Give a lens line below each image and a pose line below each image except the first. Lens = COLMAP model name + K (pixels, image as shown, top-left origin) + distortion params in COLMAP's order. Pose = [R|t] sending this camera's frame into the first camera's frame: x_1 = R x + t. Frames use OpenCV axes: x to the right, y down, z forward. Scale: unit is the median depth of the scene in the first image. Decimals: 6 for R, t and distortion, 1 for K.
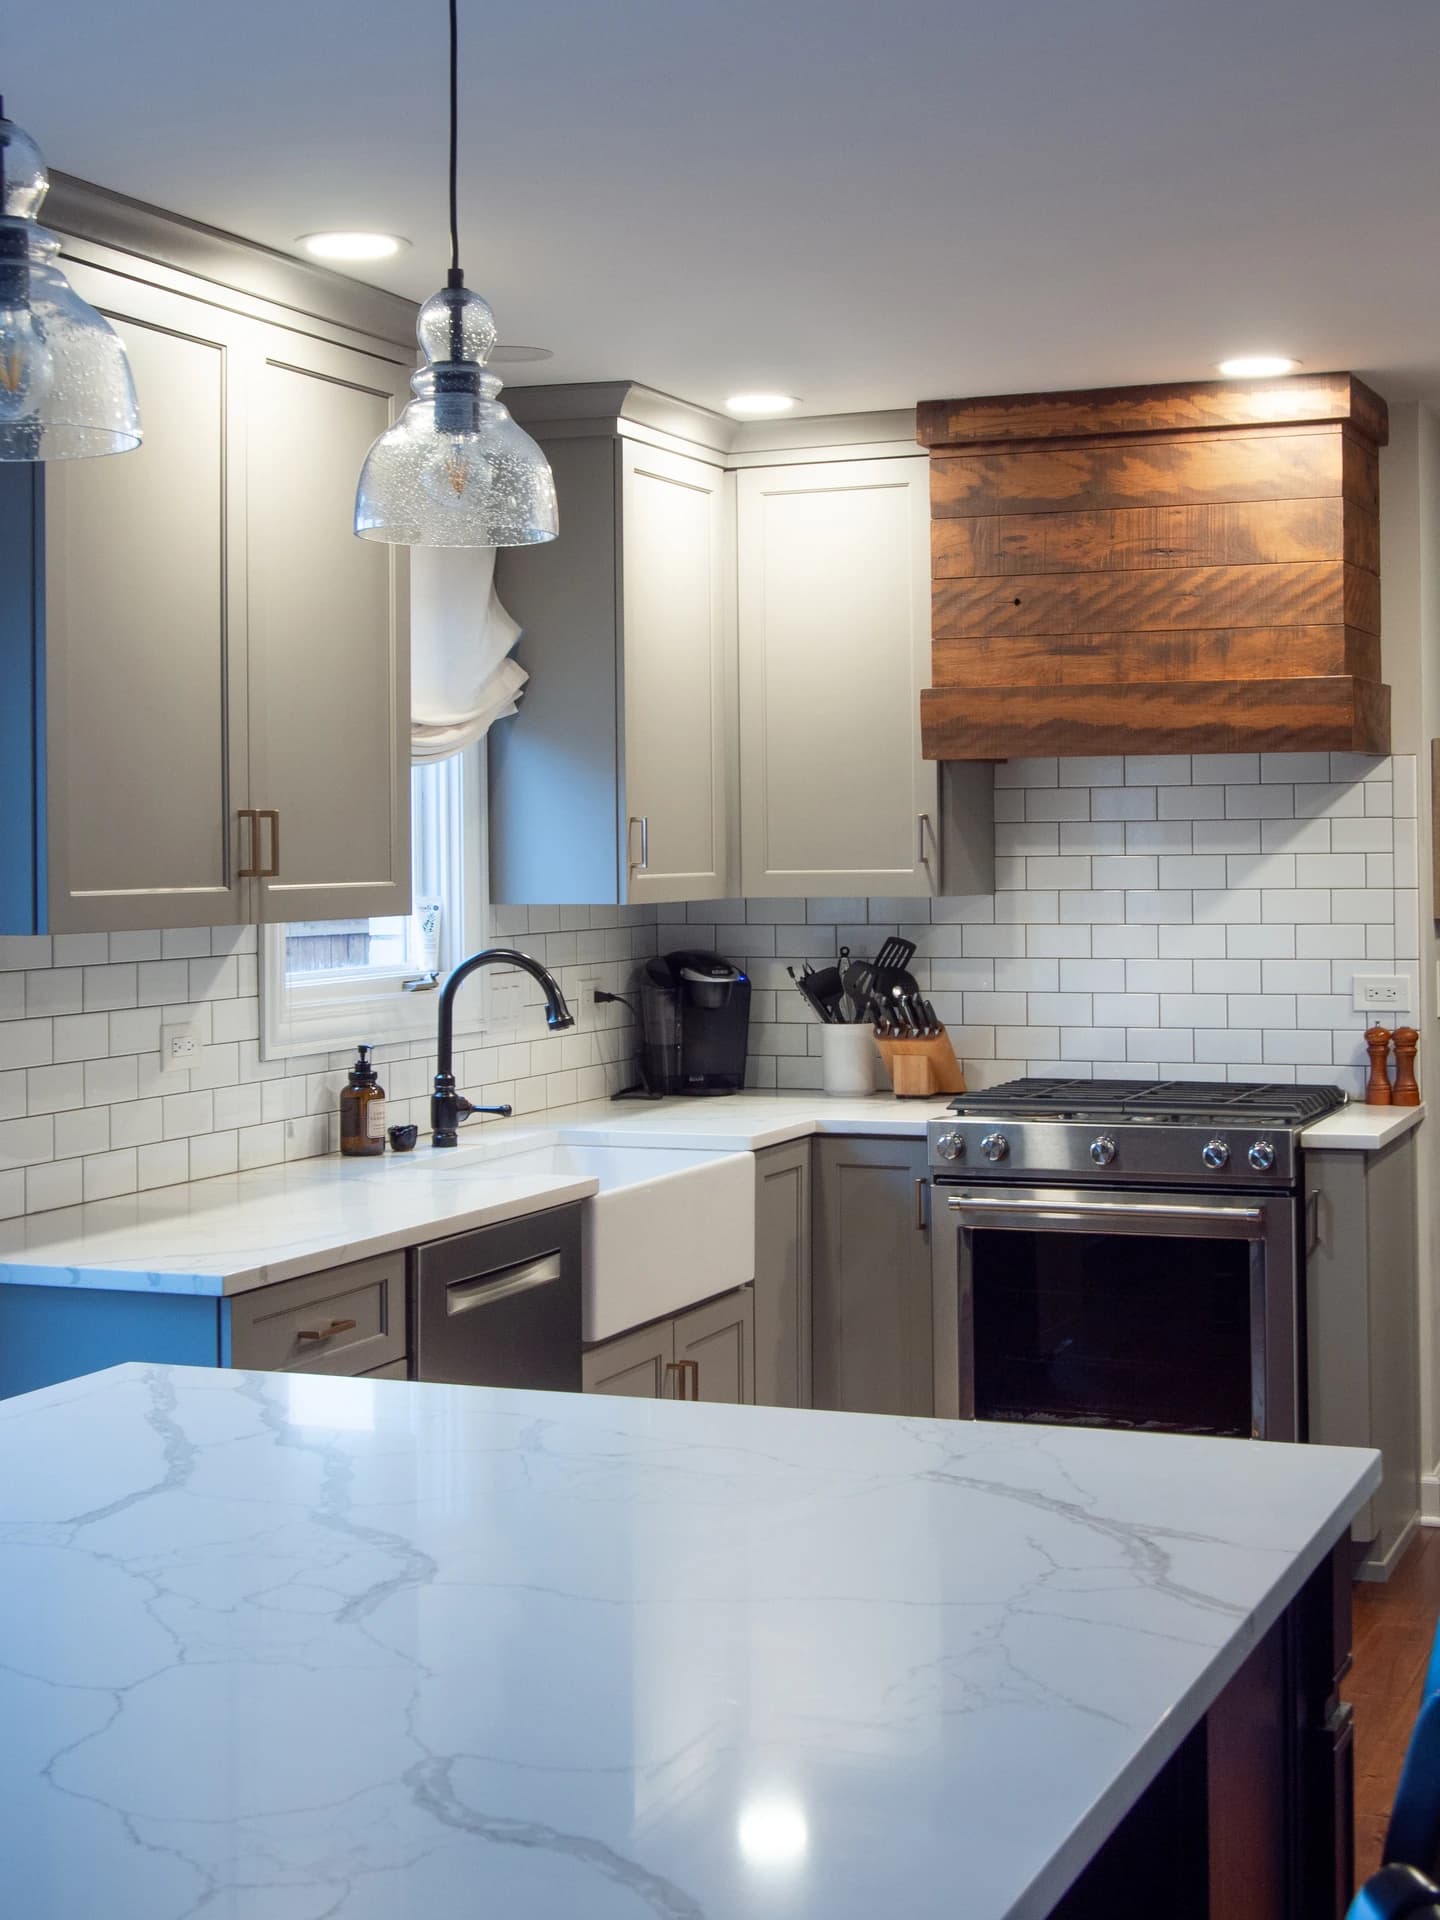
lens RADIAL K [[2837.6, 0, 688.7], [0, 2837.6, 785.0], [0, 0, 1]] dist [-0.023730, 0.044873]
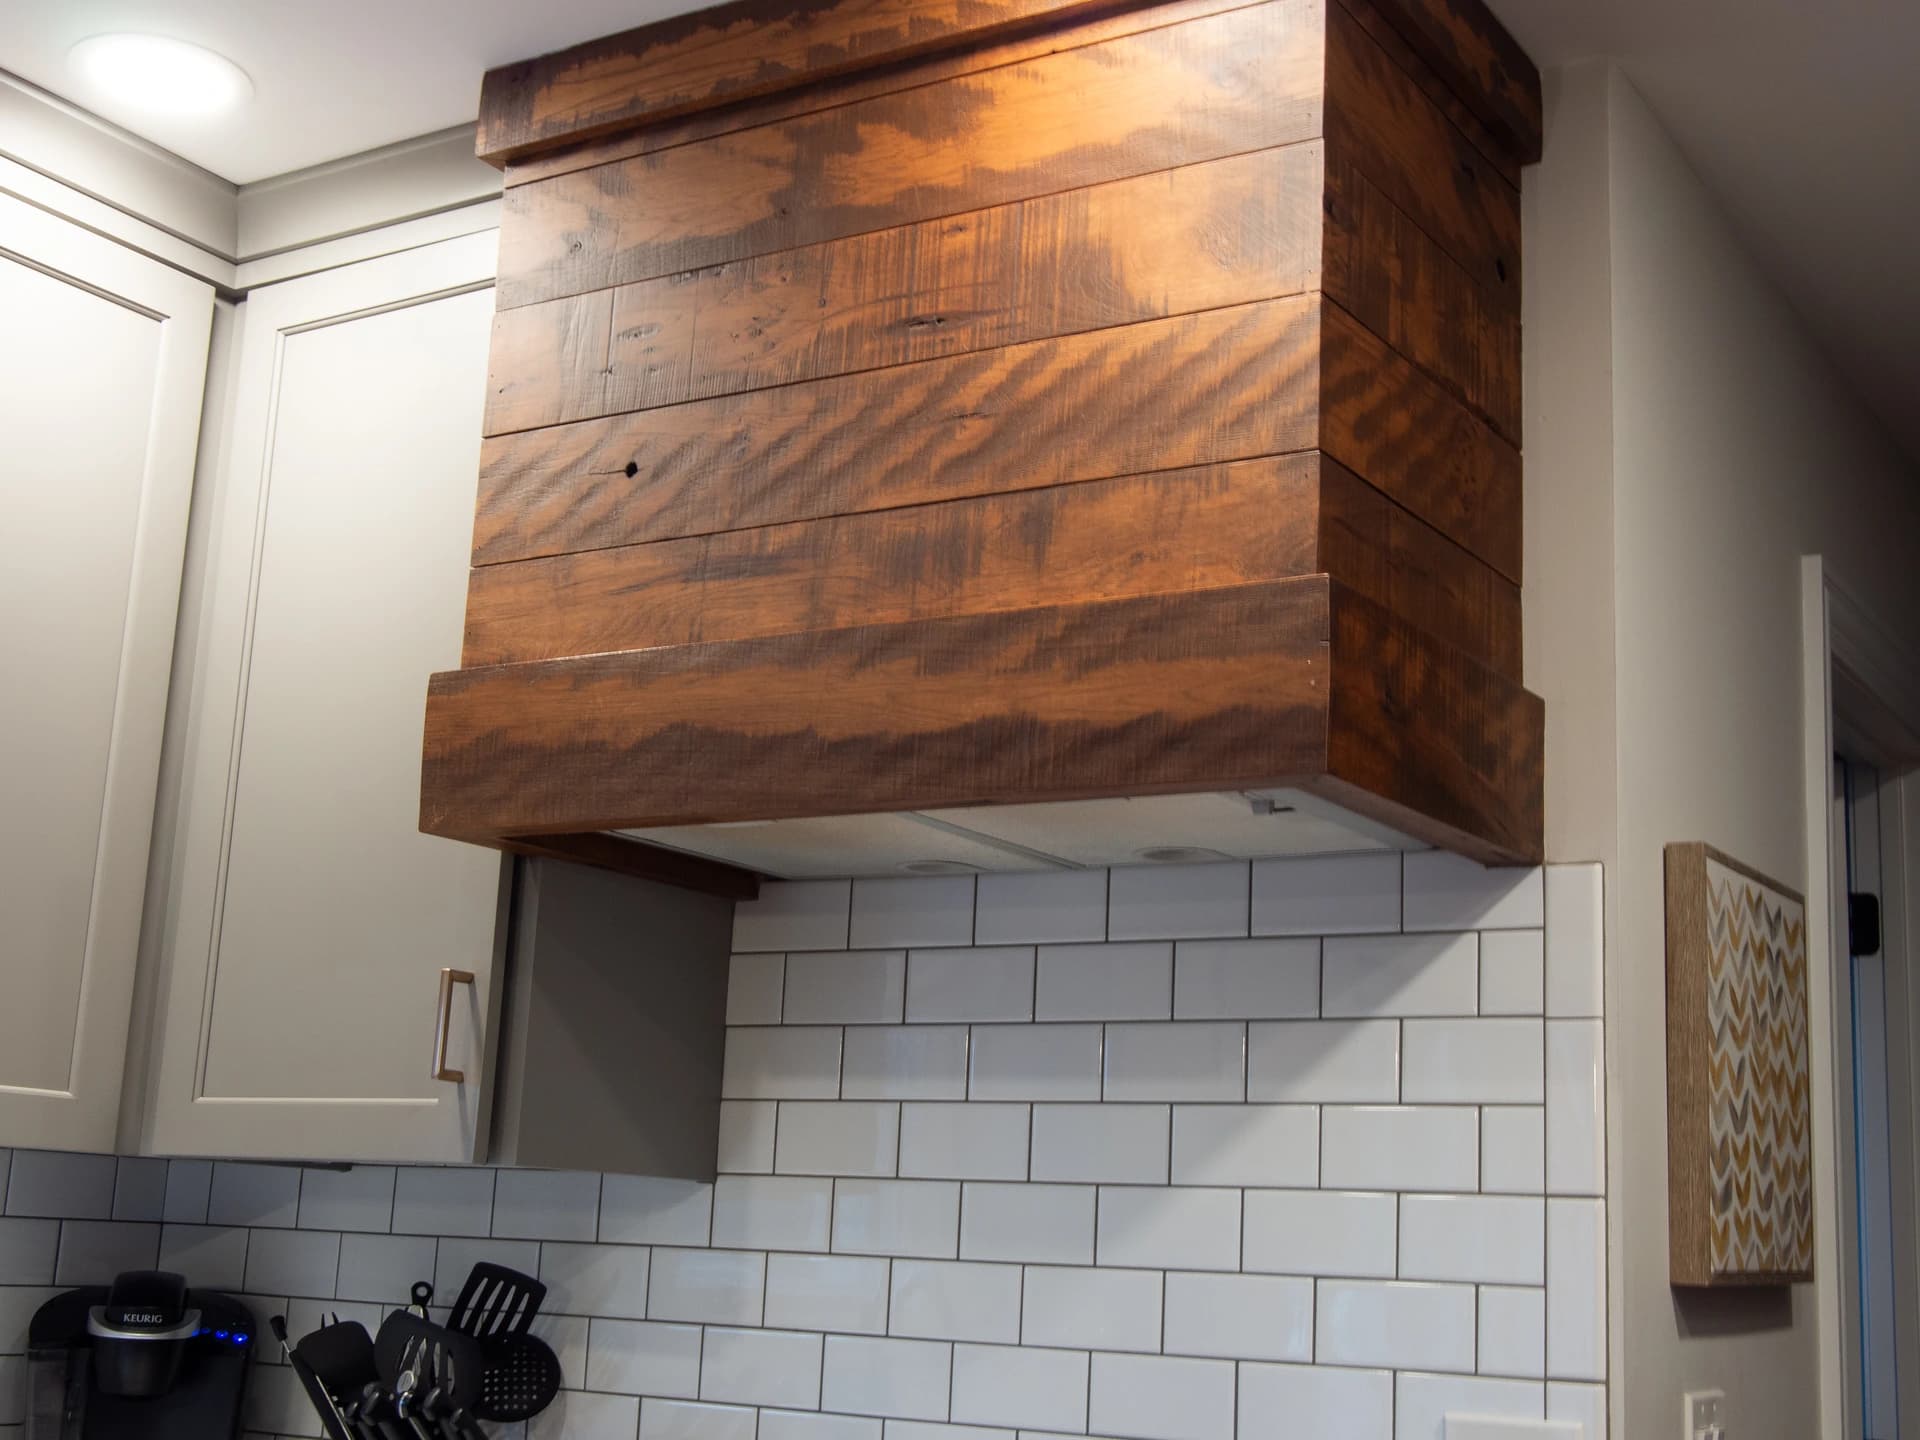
lens RADIAL K [[2552.0, 0, 907.7], [0, 2552.0, 672.5], [0, 0, 1]] dist [-0.011555, 0.026080]
pose [[0.984135, 0.016457, -0.176658, 0.227310], [-0.052080, 0.978622, -0.198964, 0.041422], [0.169607, 0.205007, 0.963953, 0.637715]]
